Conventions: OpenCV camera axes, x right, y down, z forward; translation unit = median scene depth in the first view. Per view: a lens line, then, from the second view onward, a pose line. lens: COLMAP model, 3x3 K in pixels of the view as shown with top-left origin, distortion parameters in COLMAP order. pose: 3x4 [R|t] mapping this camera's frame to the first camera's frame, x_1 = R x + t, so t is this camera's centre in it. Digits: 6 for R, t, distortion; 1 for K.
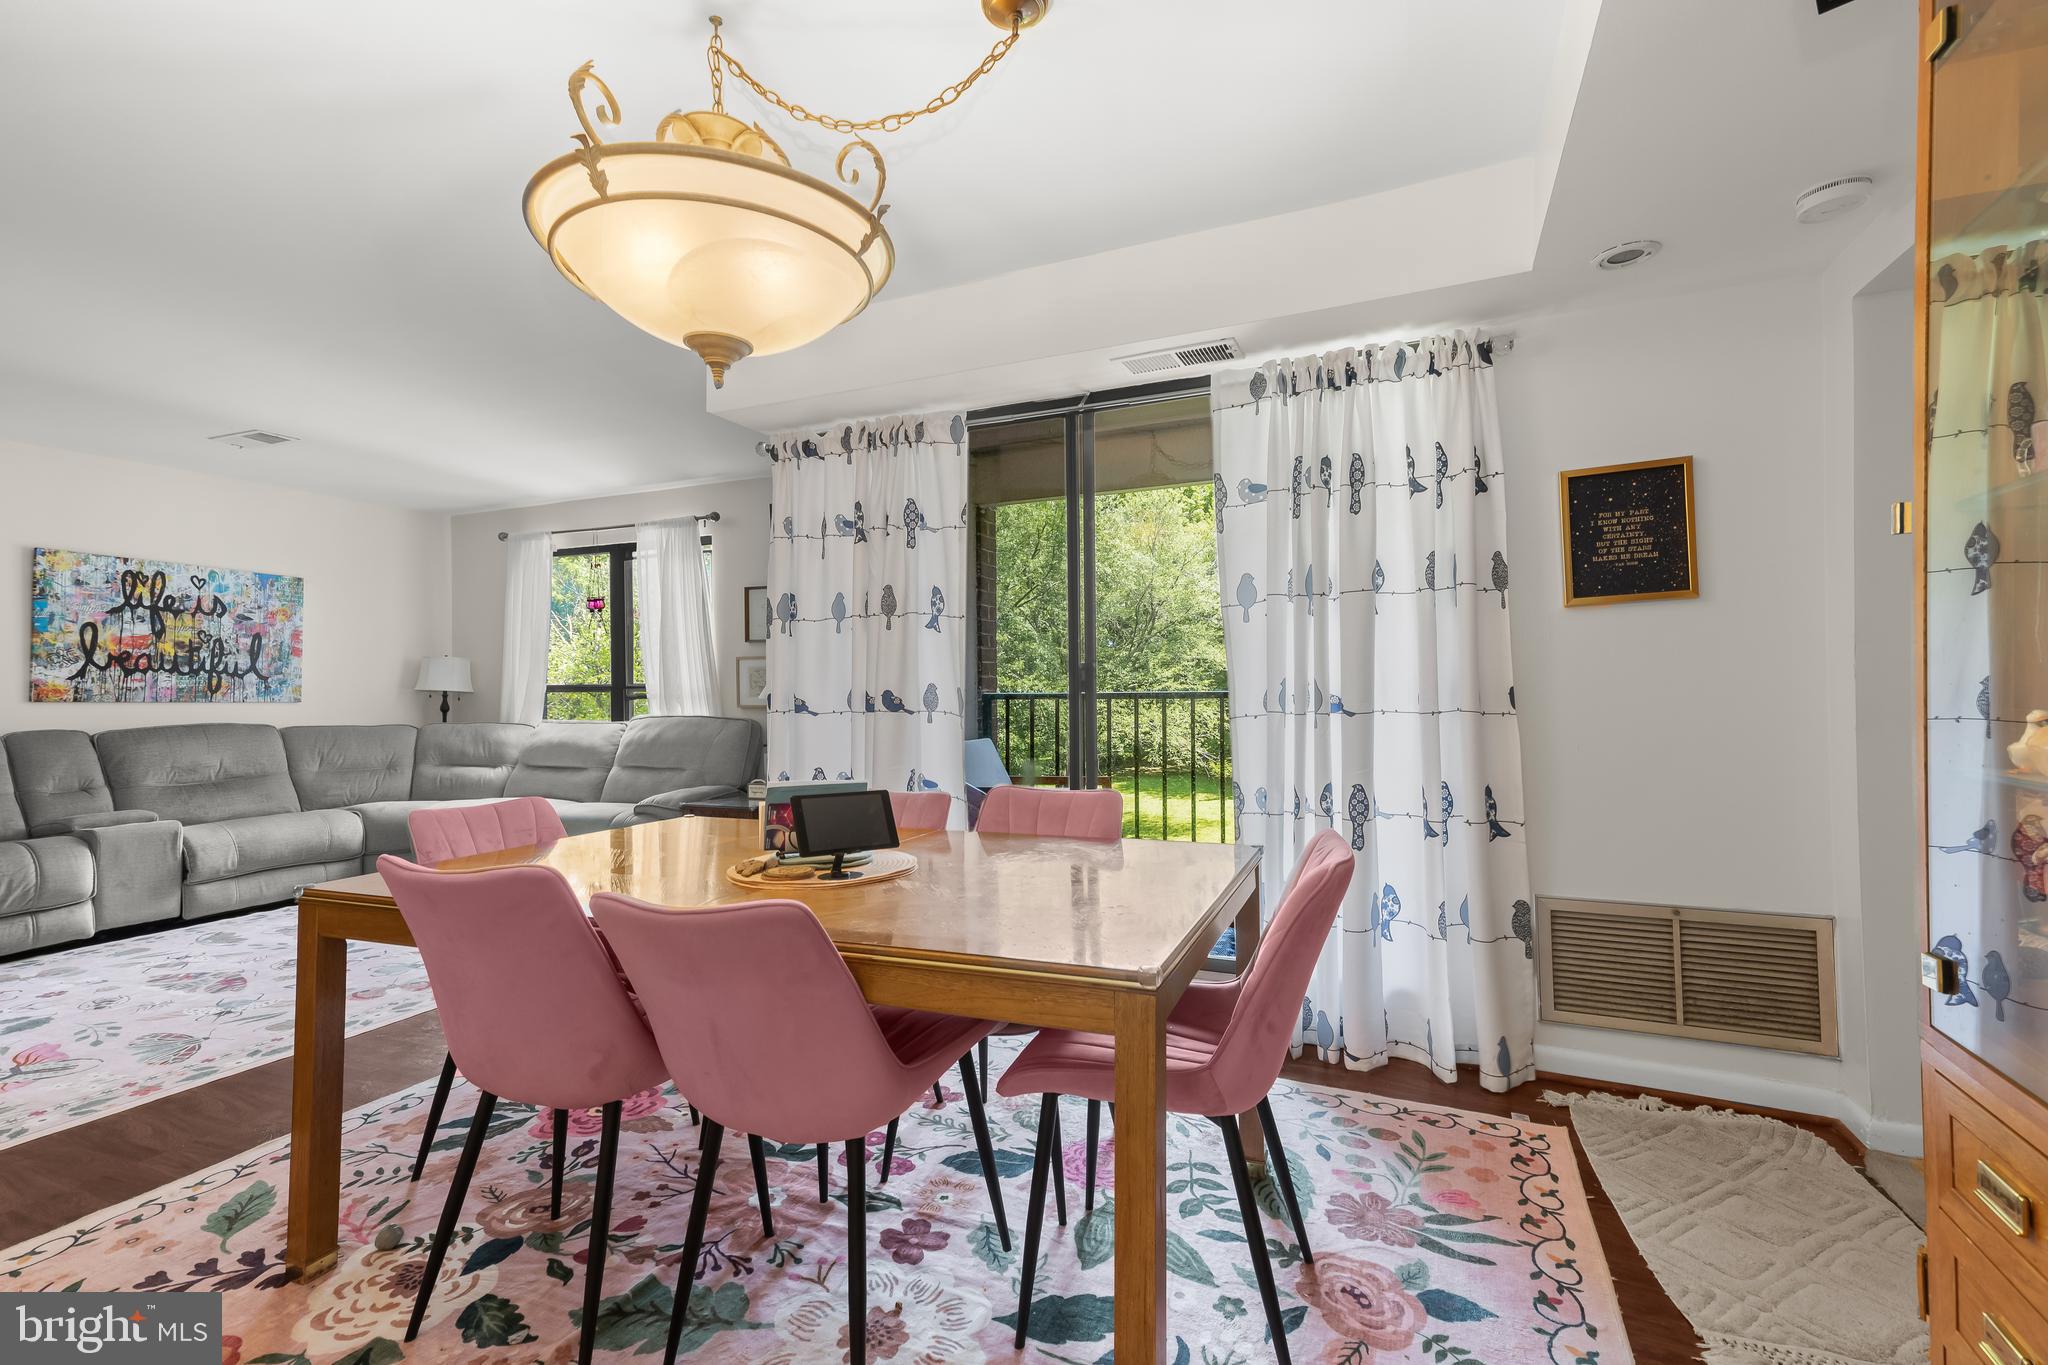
lens RADIAL K [[880.1, 0, 1016.2], [0, 880.1, 681.7], [0, 0, 1]] dist [0.010348, -0.002524]
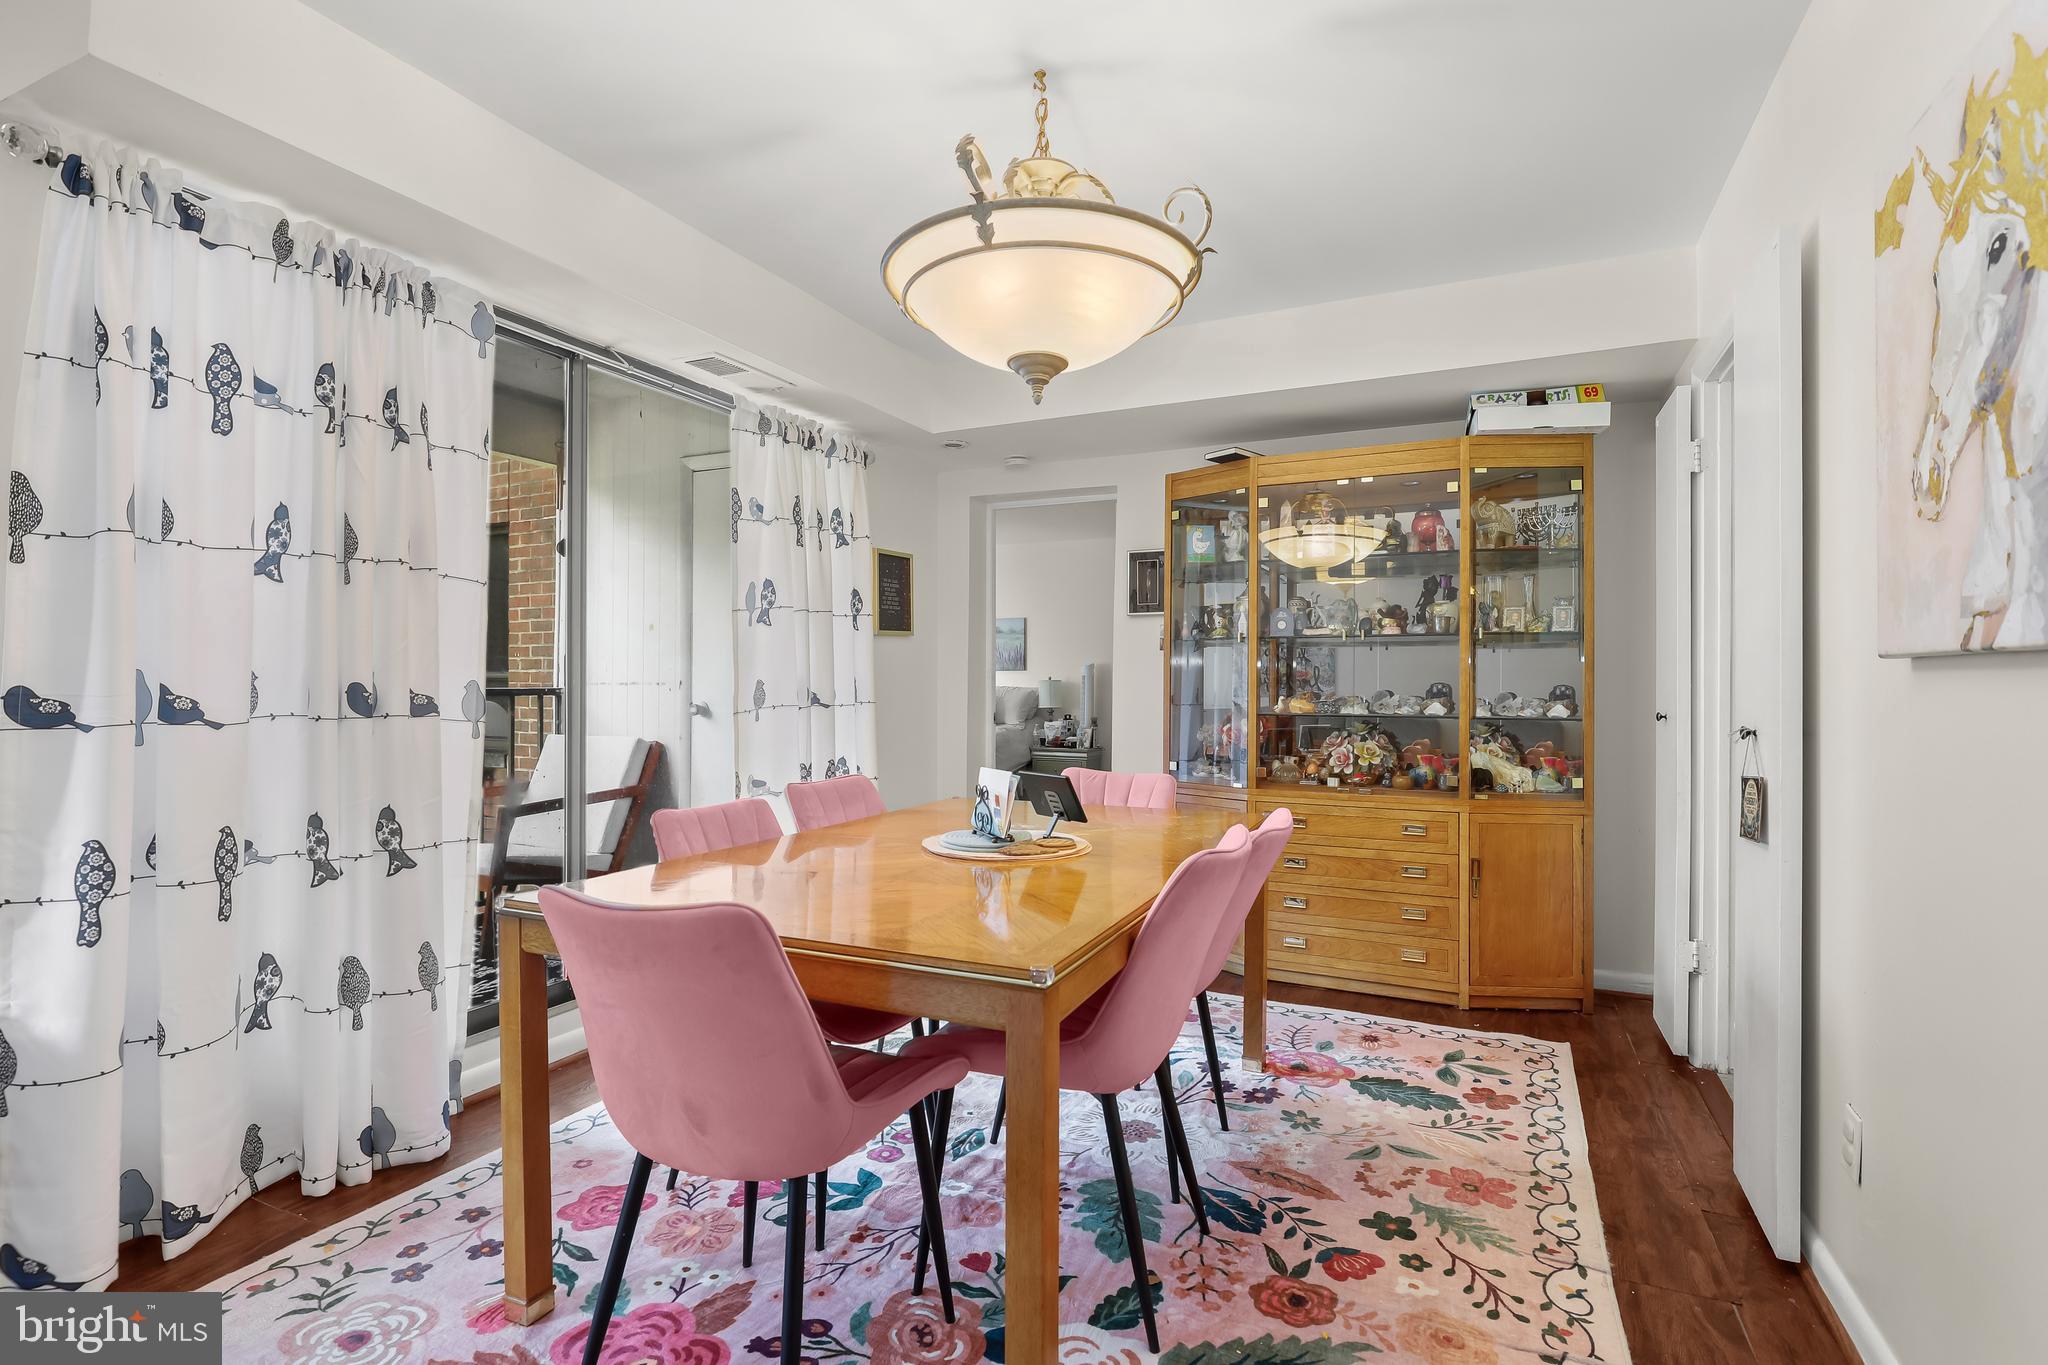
lens RADIAL K [[948.7, 0, 1054.3], [0, 948.7, 681.8], [0, 0, 1]] dist [-0.019085, 0.004757]
pose [[0.051660, 0.015561, 0.998543, -0.515093], [-0.016471, 0.999756, -0.014728, 0.005131], [-0.998529, -0.015686, 0.051904, 0.317295]]
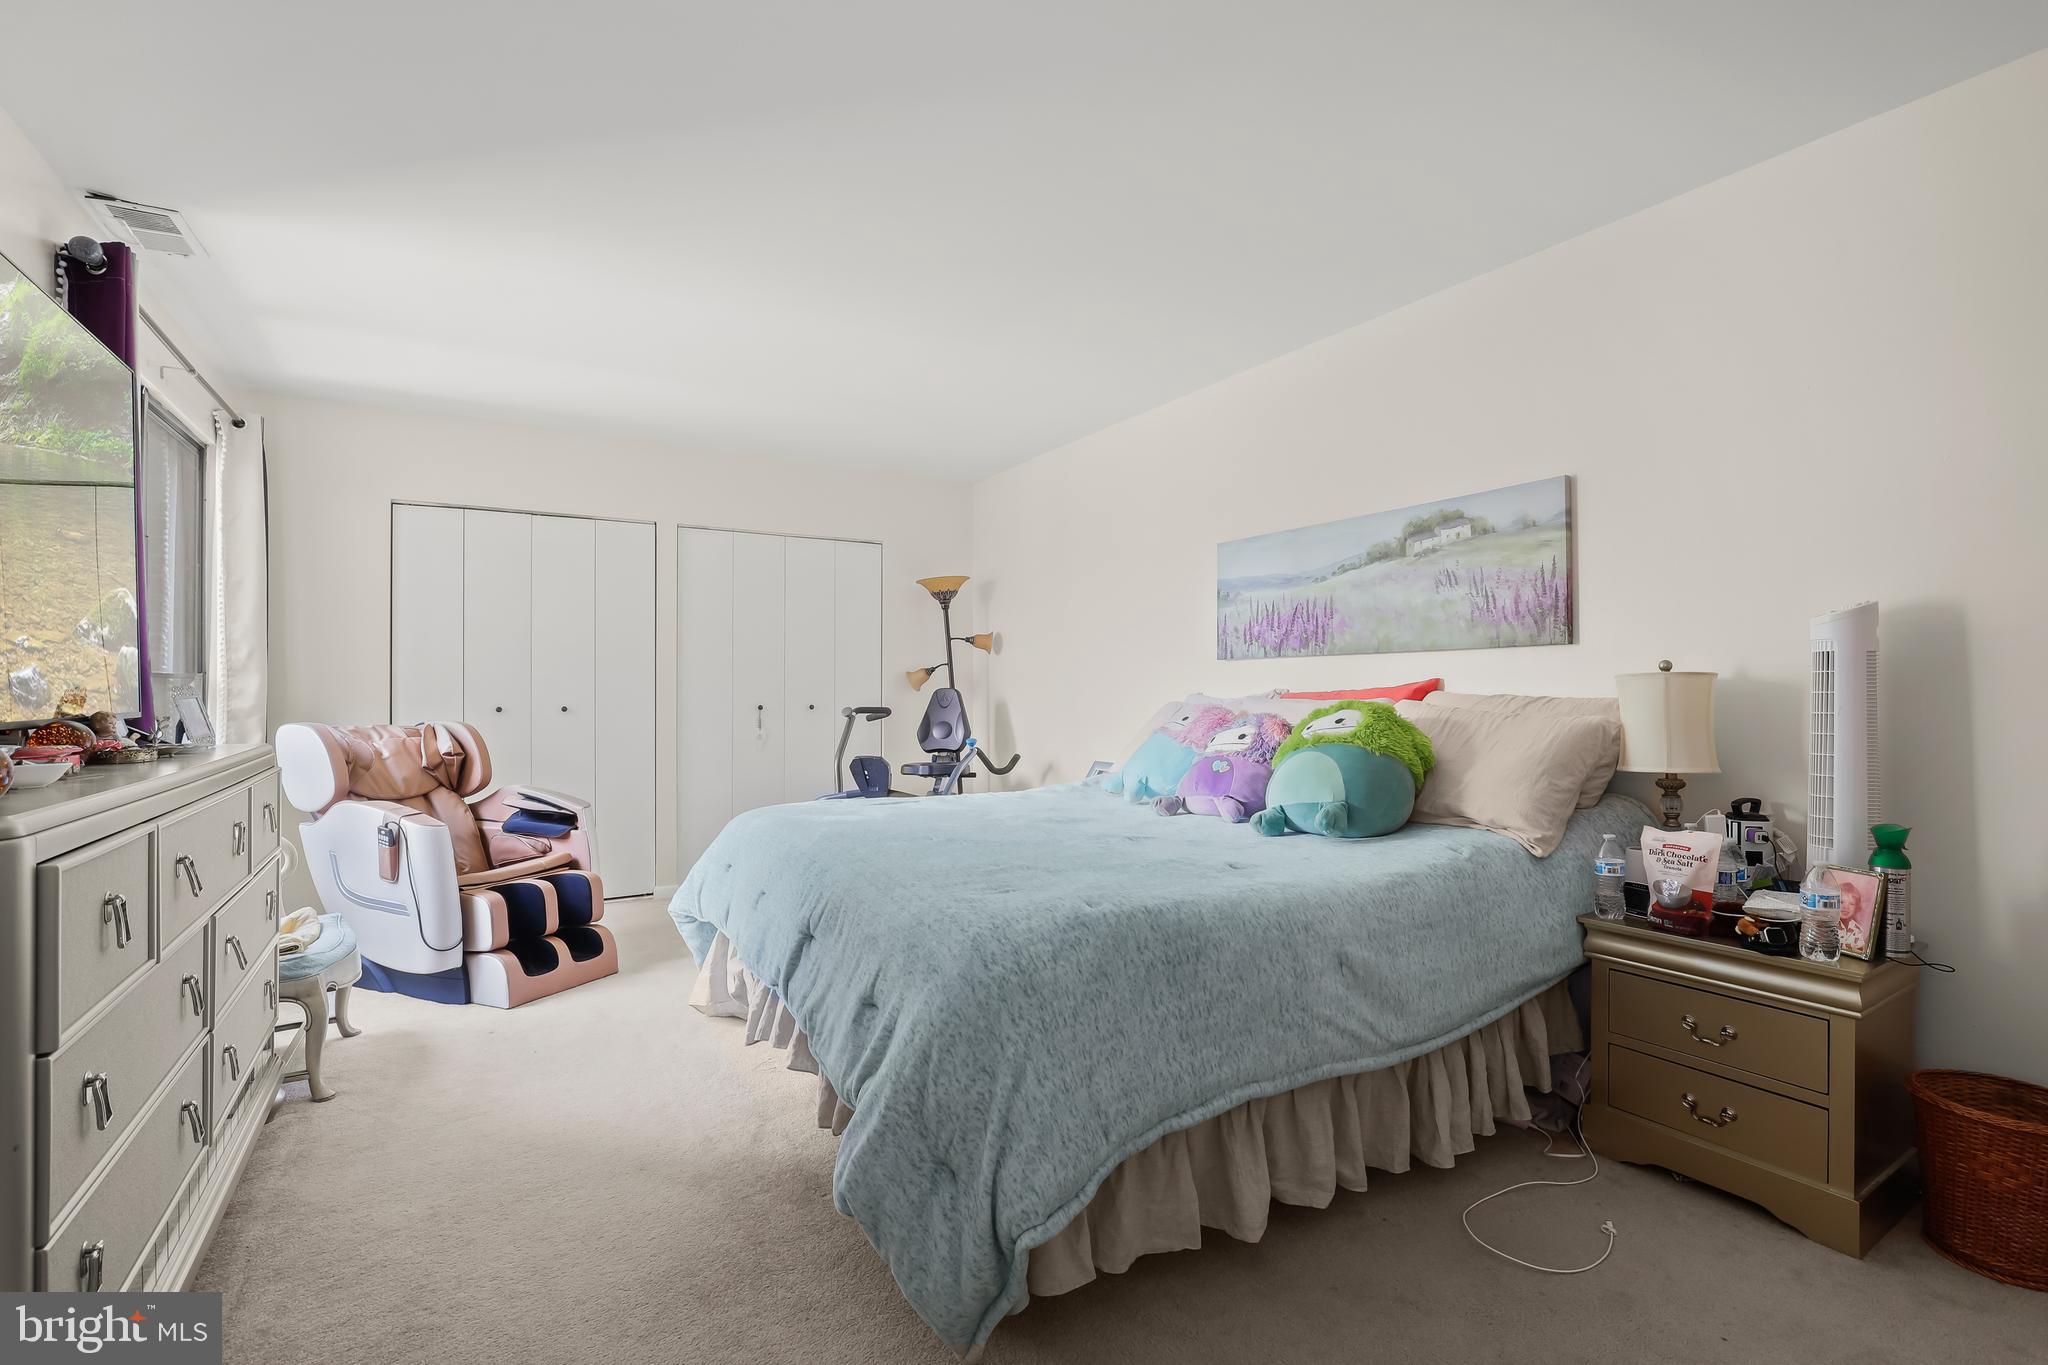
lens RADIAL K [[948.7, 0, 1027.1], [0, 948.7, 683.4], [0, 0, 1]] dist [-0.019085, 0.004757]
pose [[0.614672, 0.016547, 0.788609, 0.532282], [-0.013312, 0.999855, -0.010603, -0.007499], [-0.788671, -0.003980, 0.614803, 0.372133]]
